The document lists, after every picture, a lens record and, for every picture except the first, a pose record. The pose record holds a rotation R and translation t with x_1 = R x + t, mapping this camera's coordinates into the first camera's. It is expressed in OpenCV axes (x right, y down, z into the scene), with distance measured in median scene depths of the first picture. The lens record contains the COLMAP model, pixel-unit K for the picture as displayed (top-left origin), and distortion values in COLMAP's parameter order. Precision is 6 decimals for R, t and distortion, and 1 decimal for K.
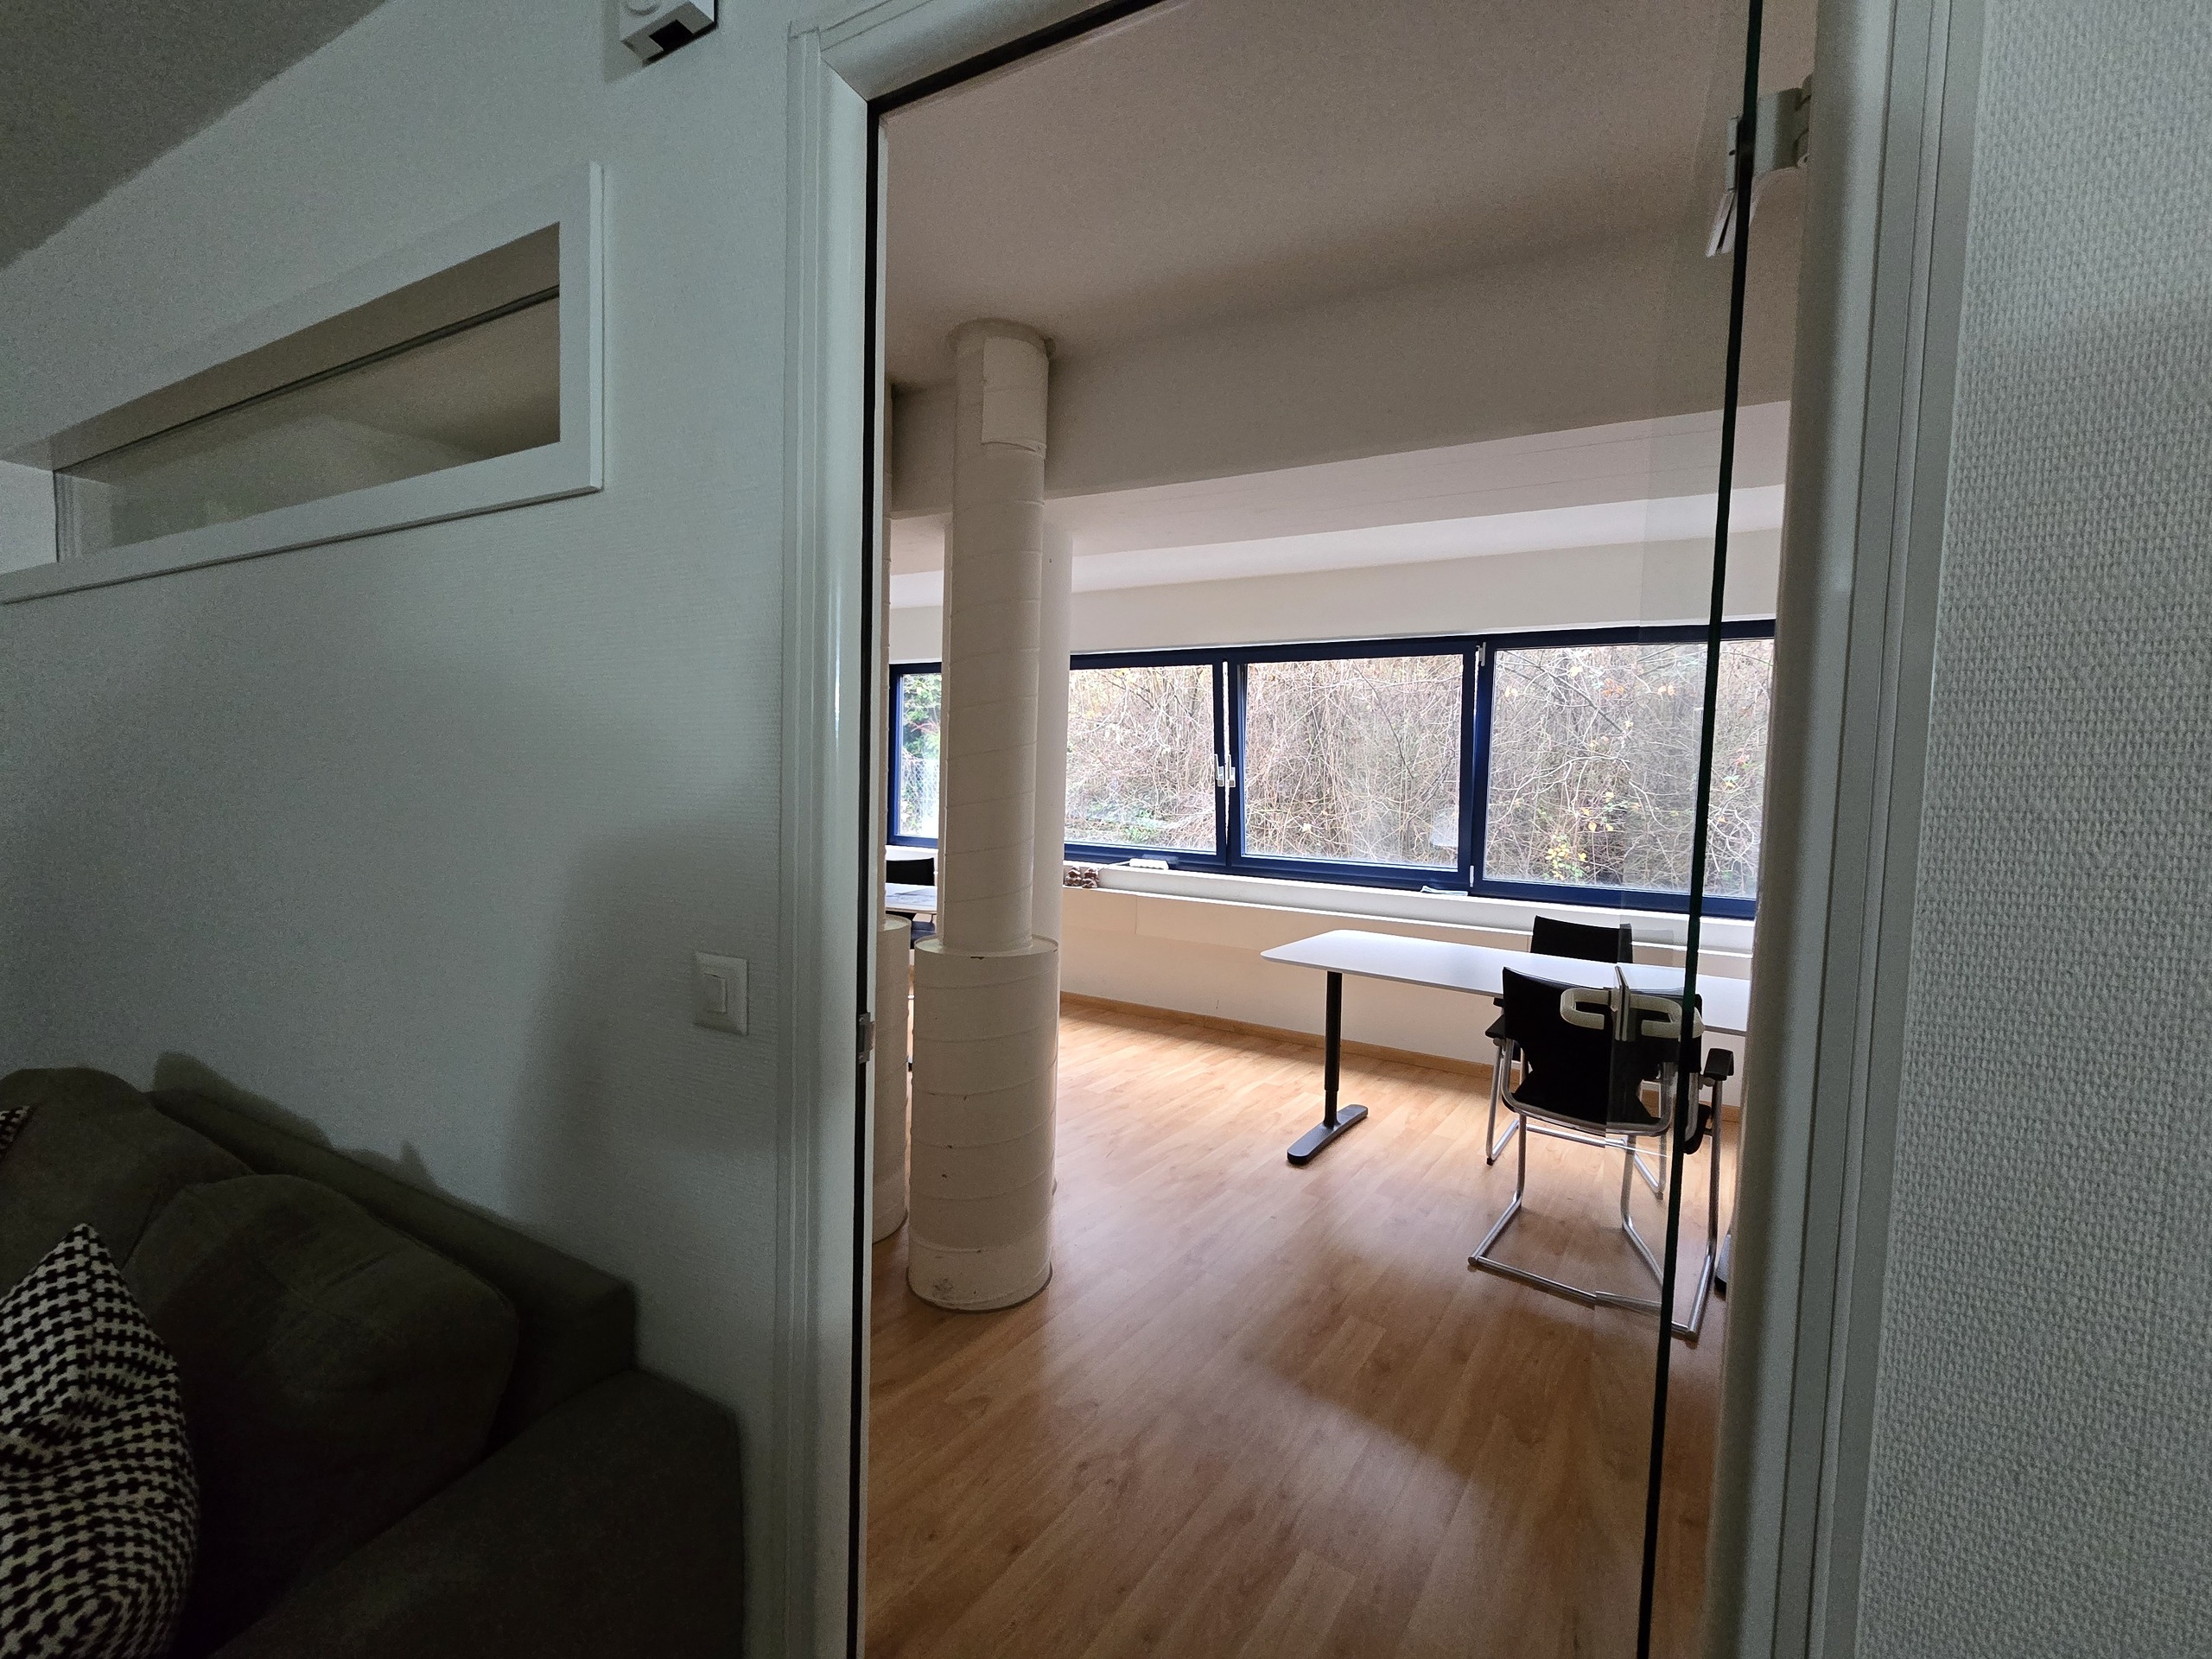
lens RADIAL K [[905.5, 0, 1111.5], [0, 905.5, 828.8], [0, 0, 1]] dist [0.000557, 0.000671]
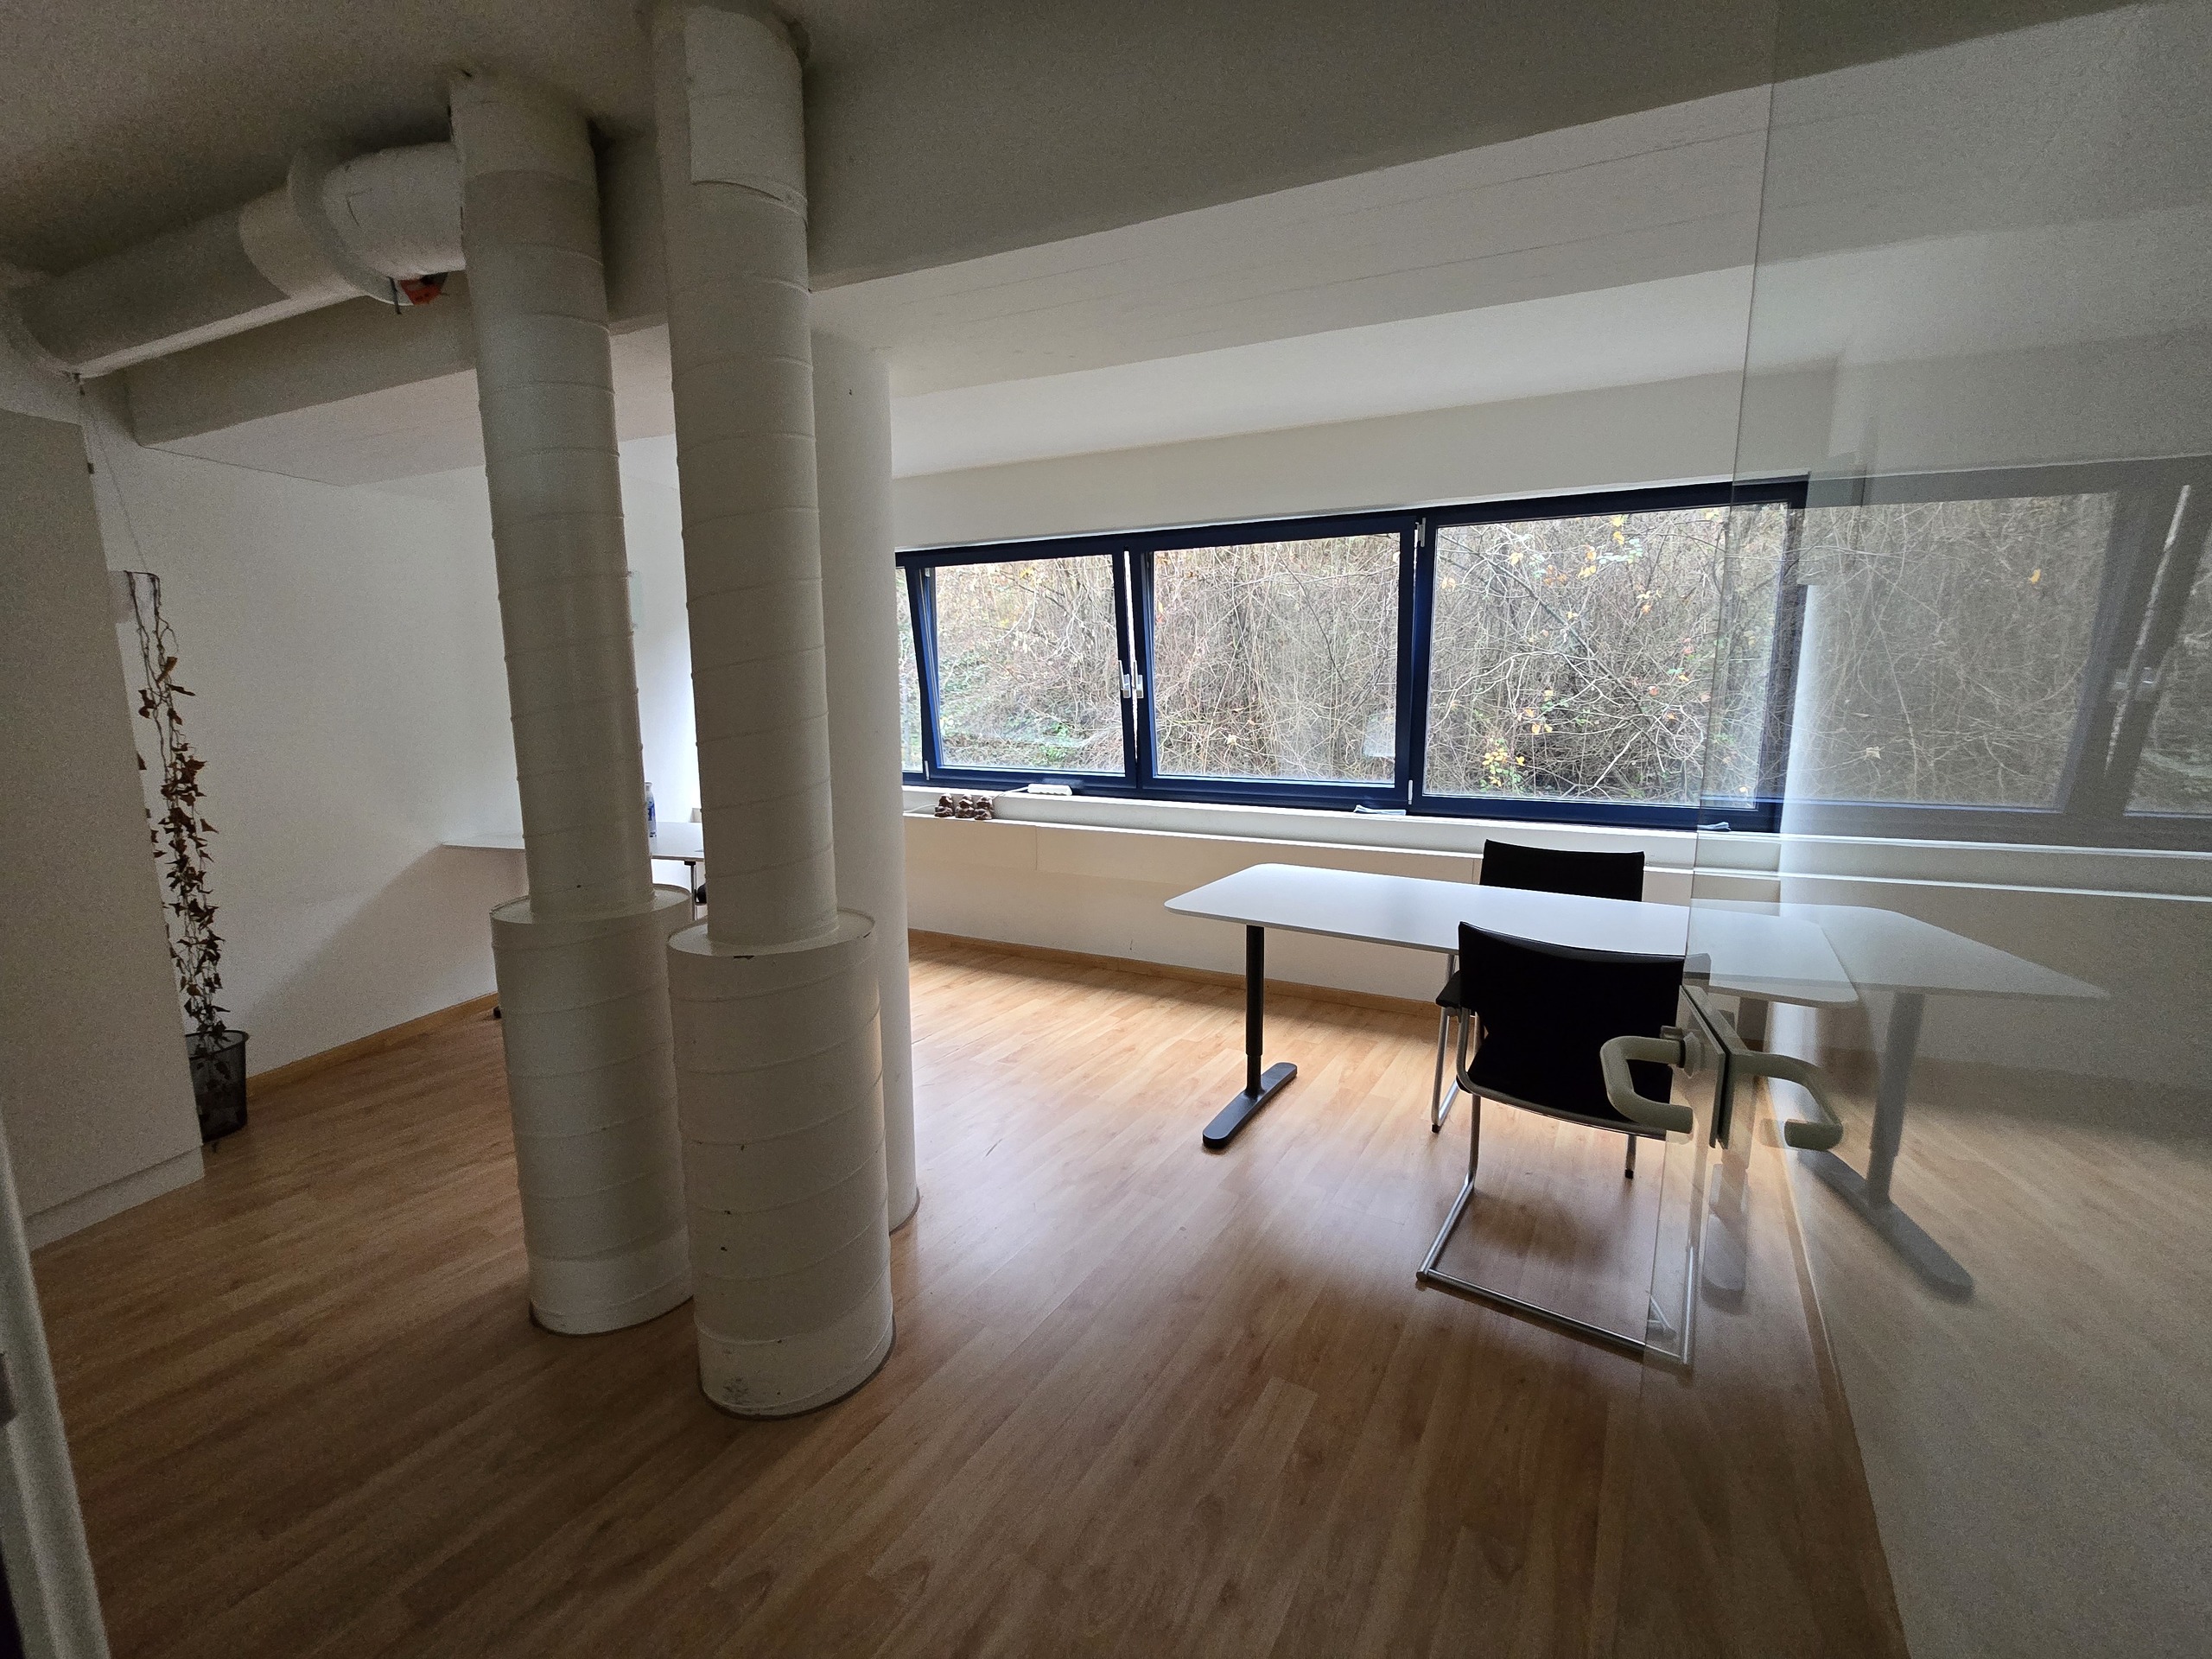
lens RADIAL K [[902.1, 0, 1117.2], [0, 902.1, 829.0], [0, 0, 1]] dist [-0.002013, -0.000042]
pose [[0.996476, -0.042026, 0.072586, 0.049180], [0.034769, 0.994529, 0.098503, -0.008233], [-0.076329, -0.095632, 0.992486, 0.149241]]
